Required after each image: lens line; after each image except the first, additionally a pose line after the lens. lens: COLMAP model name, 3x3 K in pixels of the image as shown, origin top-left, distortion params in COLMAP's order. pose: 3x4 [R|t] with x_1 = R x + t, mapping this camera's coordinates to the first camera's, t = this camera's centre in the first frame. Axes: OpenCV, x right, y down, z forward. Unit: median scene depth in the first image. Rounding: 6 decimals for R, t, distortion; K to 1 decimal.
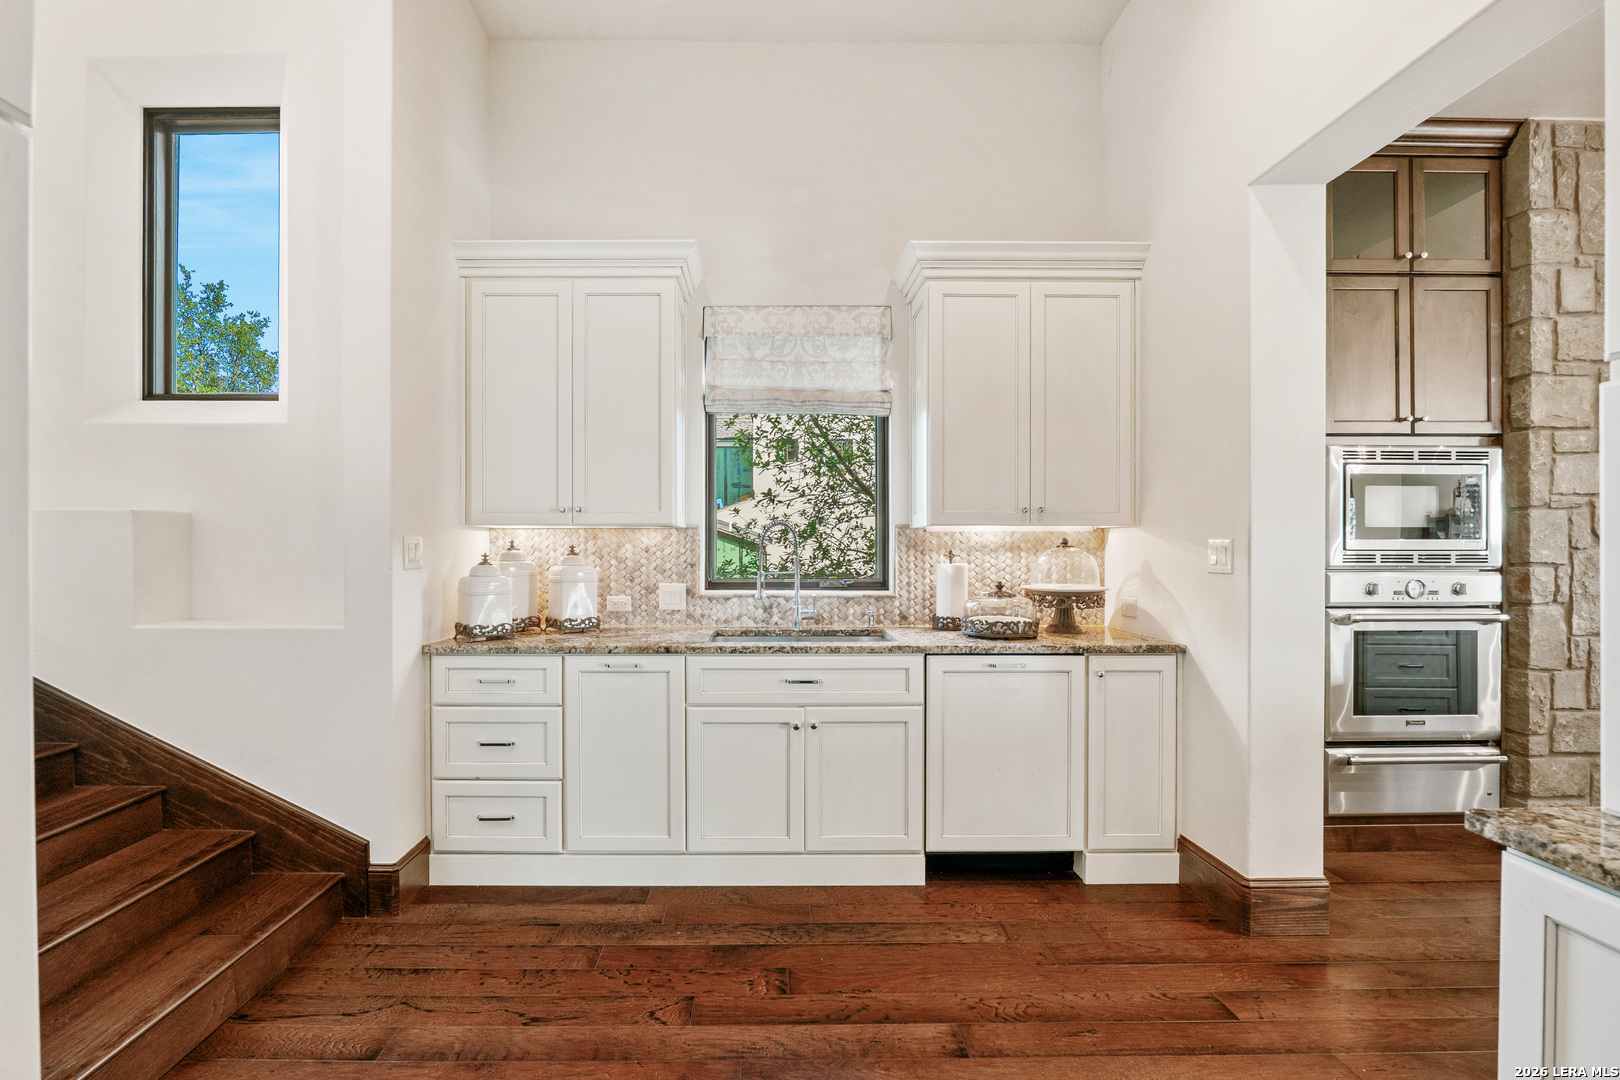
lens RADIAL K [[659.2, 0, 810.3], [0, 659.2, 543.8], [0, 0, 1]] dist [-0.015145, 0.000115]
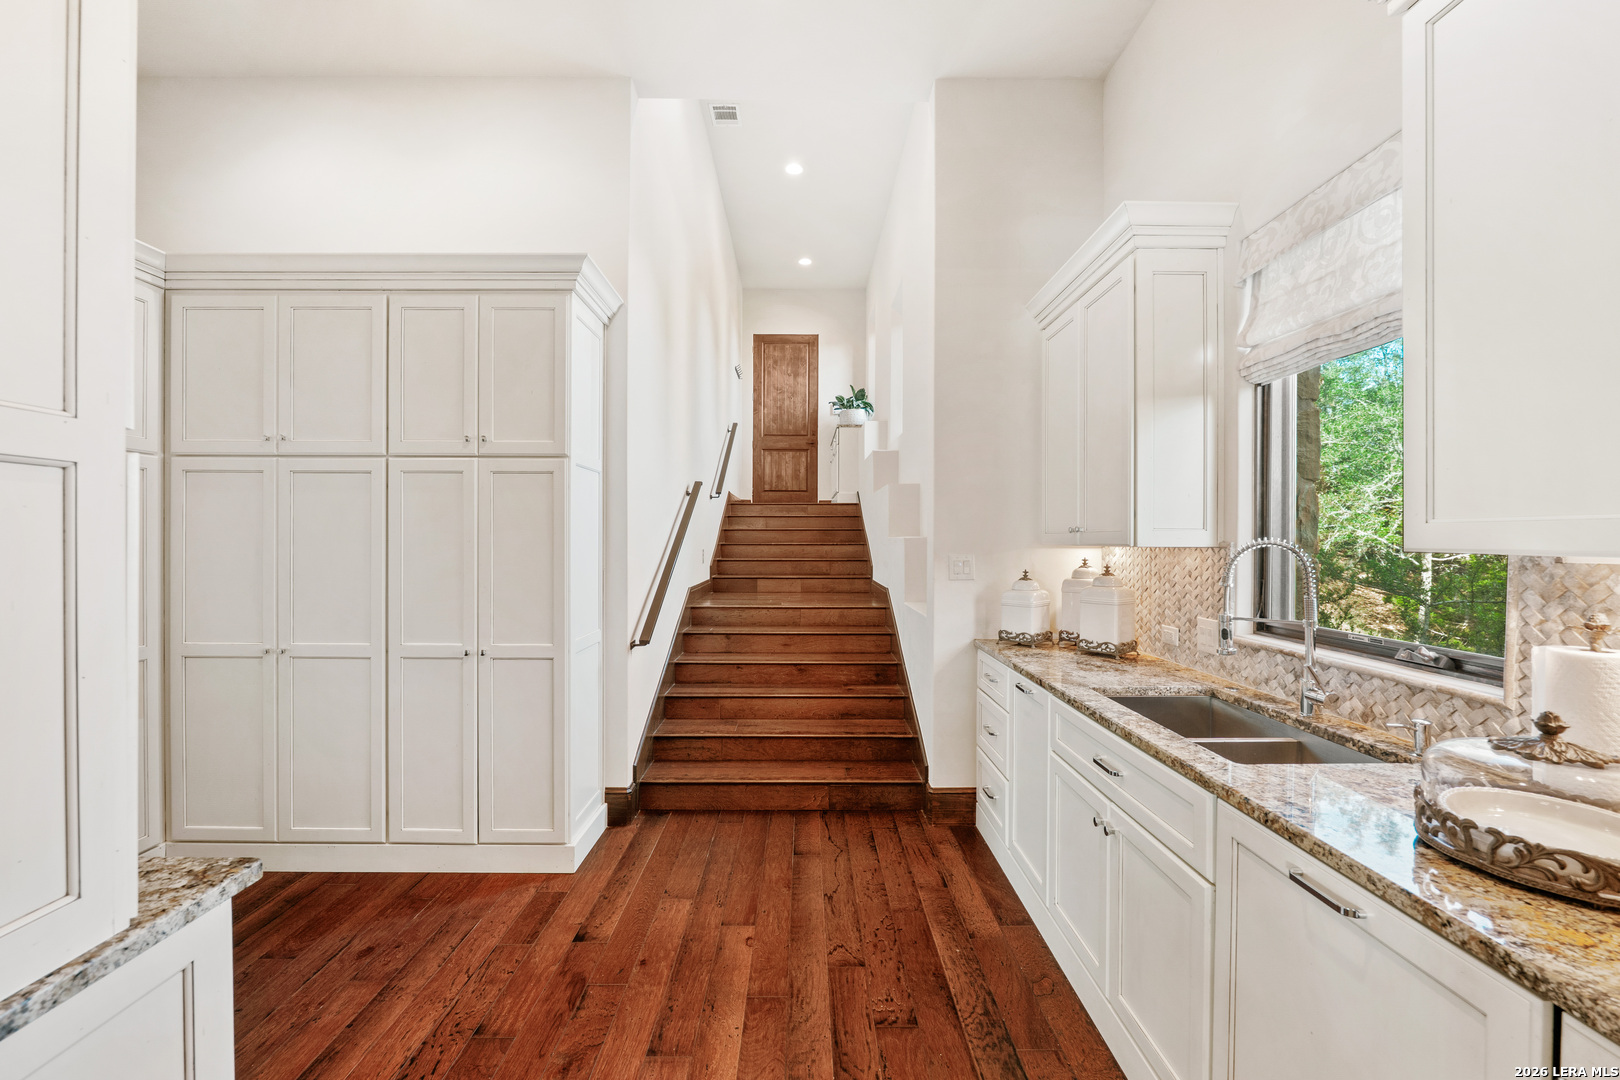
lens RADIAL K [[672.7, 0, 801.2], [0, 672.7, 537.5], [0, 0, 1]] dist [-0.000067, 0.000008]
pose [[-0.017475, -0.002285, -0.999845, 0.868503], [0.001346, 0.999996, -0.002309, -0.050158], [0.999846, -0.001386, -0.017471, 0.785186]]
